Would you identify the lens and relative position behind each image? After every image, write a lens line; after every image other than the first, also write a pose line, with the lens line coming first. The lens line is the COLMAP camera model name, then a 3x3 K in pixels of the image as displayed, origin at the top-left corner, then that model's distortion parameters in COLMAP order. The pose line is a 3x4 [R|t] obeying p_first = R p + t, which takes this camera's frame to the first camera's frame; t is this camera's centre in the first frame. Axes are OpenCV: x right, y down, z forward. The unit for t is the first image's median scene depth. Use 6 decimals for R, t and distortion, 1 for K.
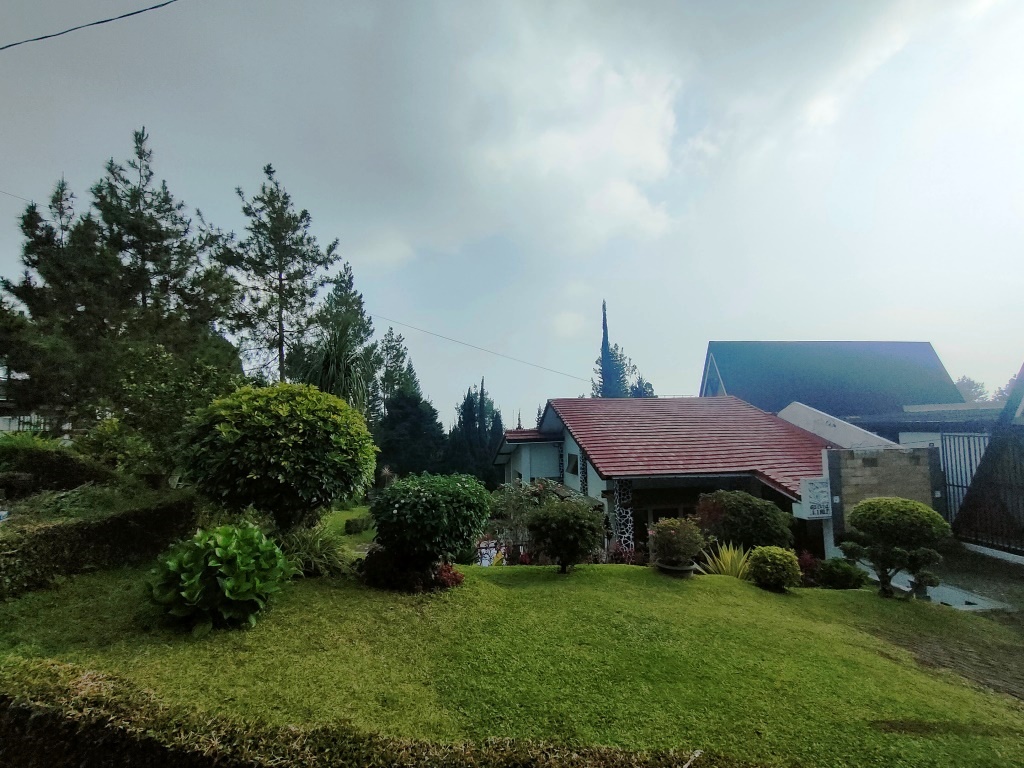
lens RADIAL K [[470.4, 0, 511.8], [0, 470.4, 383.1], [0, 0, 1]] dist [0.001580, -0.001077]
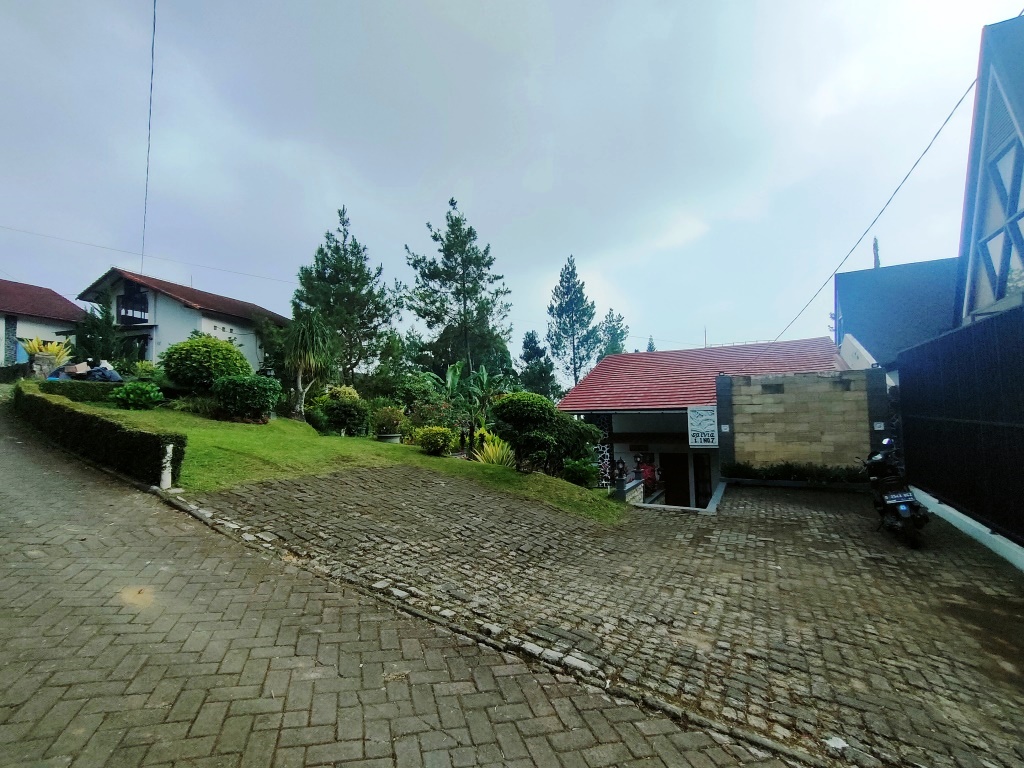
lens RADIAL K [[470.4, 0, 512.6], [0, 470.4, 384.9], [0, 0, 1]] dist [0.001580, -0.001077]
pose [[0.810447, -0.037916, -0.584583, 0.618626], [0.058368, 0.998164, 0.016178, 0.082825], [0.582897, -0.047232, 0.811172, -0.006457]]
